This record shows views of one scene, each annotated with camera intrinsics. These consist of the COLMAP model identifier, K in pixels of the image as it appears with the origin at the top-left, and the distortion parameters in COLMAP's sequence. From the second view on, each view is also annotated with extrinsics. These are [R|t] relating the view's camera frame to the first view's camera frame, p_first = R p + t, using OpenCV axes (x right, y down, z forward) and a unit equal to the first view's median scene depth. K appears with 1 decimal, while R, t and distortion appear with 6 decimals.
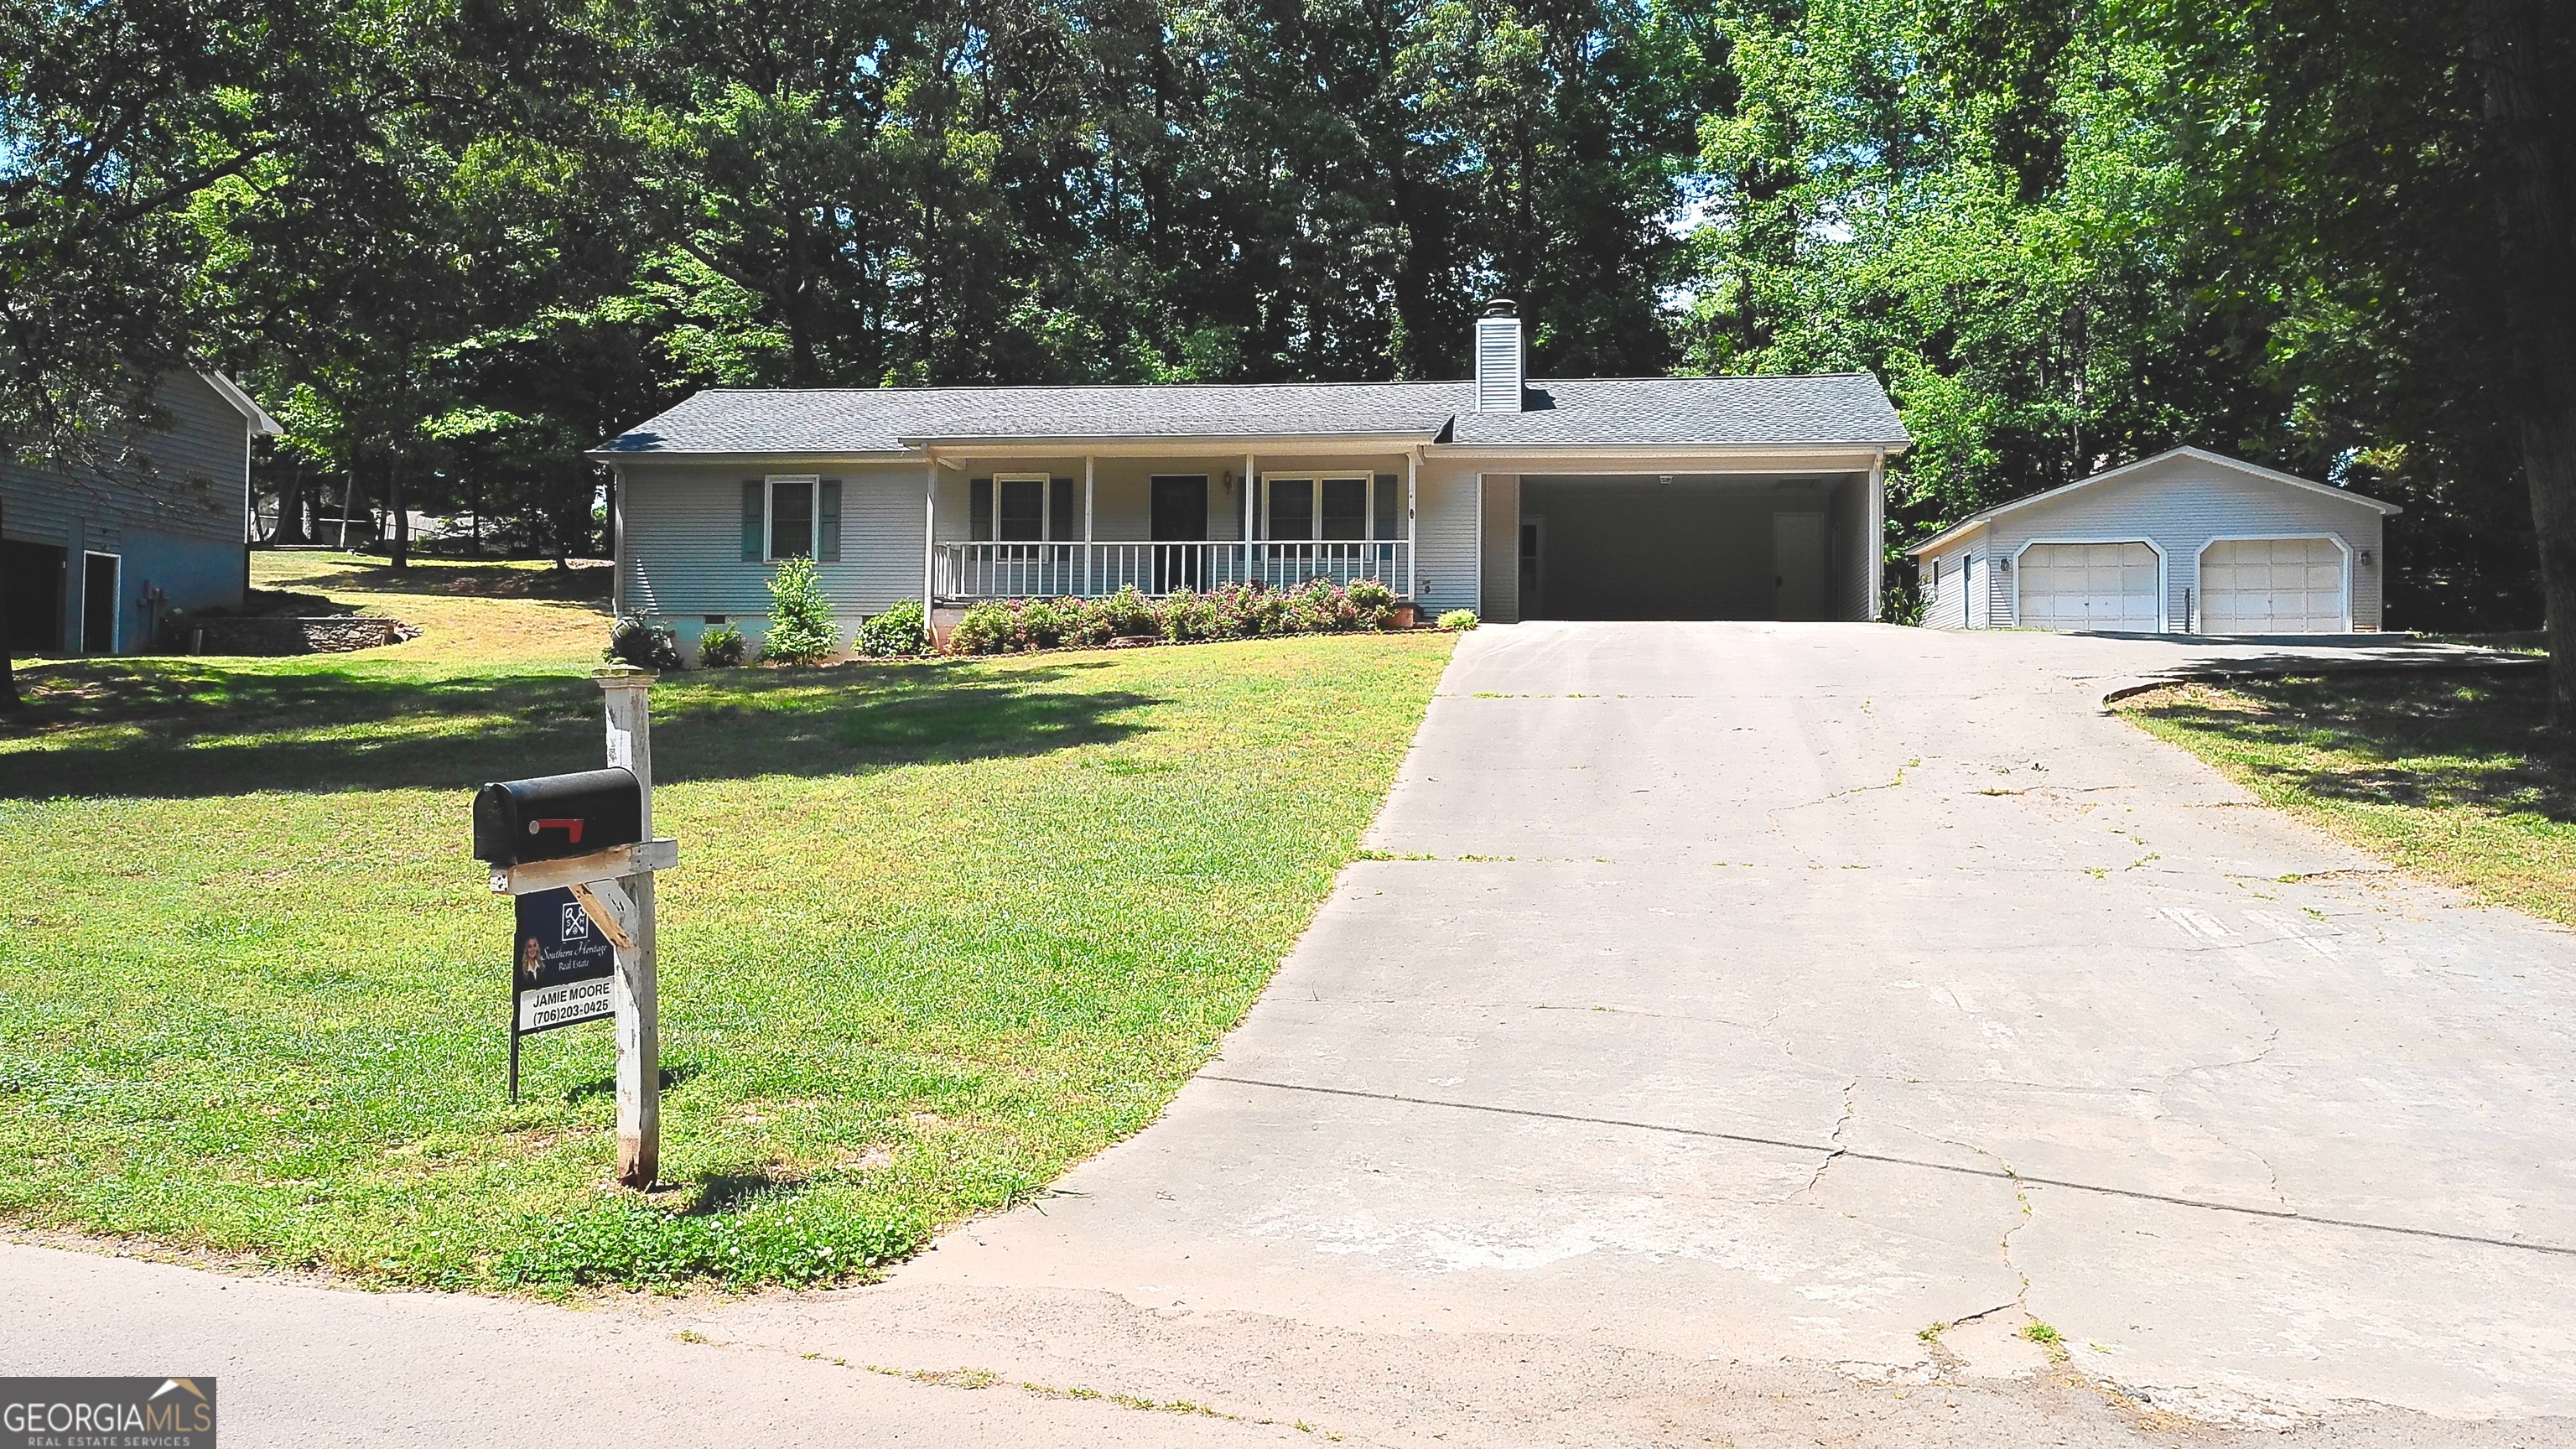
lens RADIAL K [[1909.3, 0, 1273.3], [0, 1909.3, 668.8], [0, 0, 1]] dist [0.098165, -0.105299]
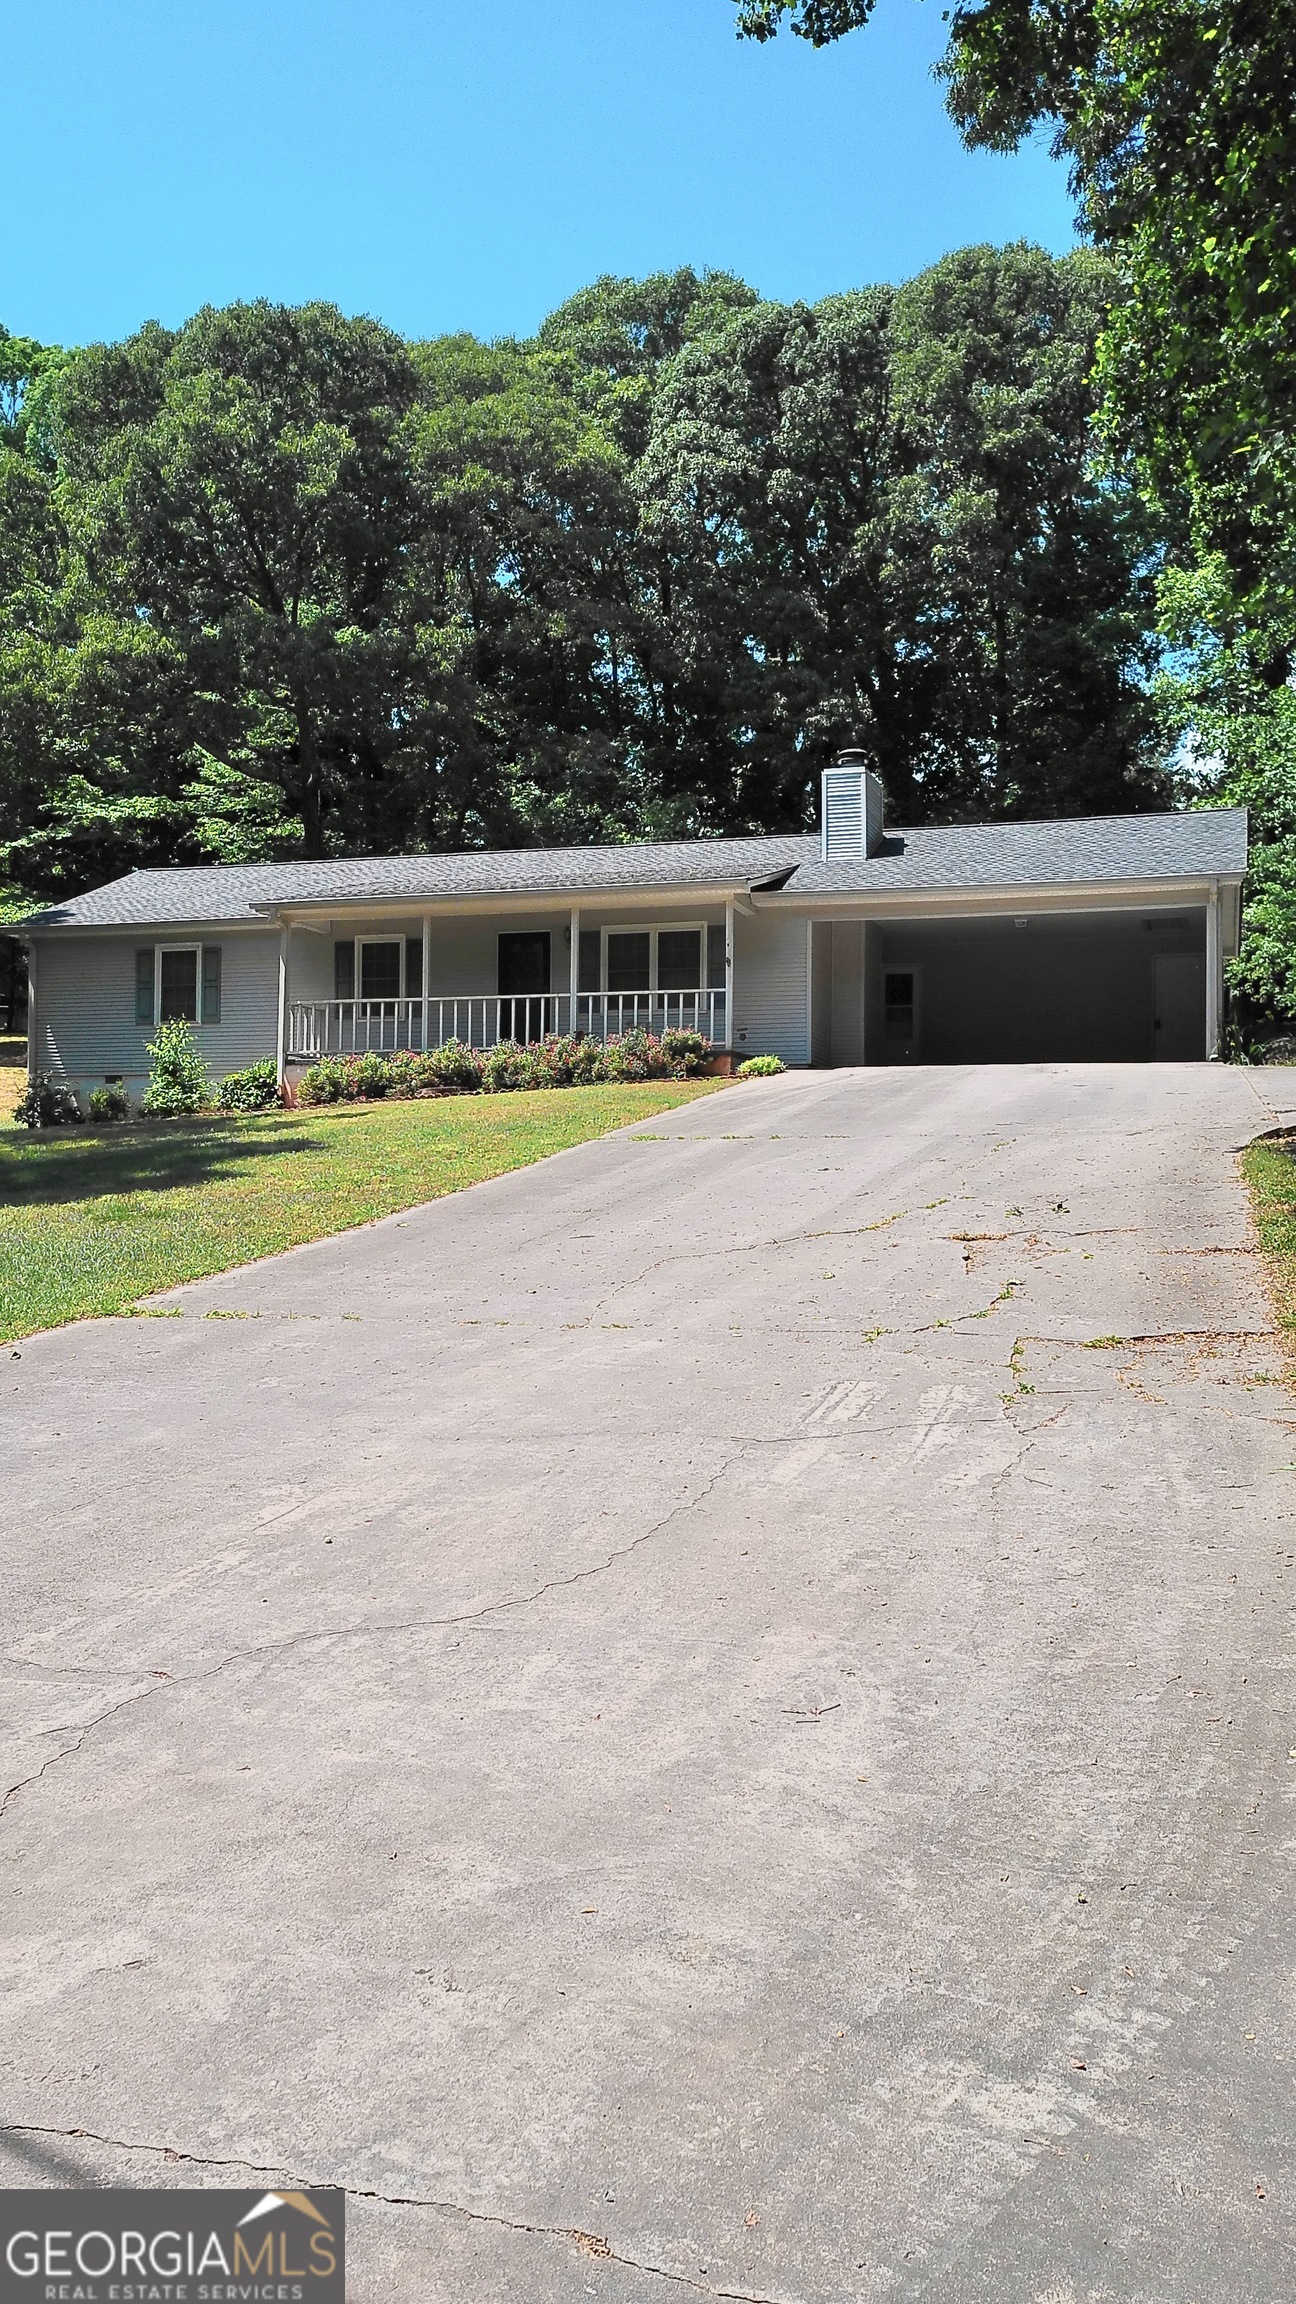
lens RADIAL K [[1707.7, 0, 648.0], [0, 1707.7, 1152.0], [0, 0, 1]] dist [0.098165, -0.105299]
pose [[0.987747, -0.009797, -0.155755, 0.159197], [0.011692, 0.999868, 0.011255, 0.007899], [0.155624, -0.012938, 0.987732, 0.094584]]
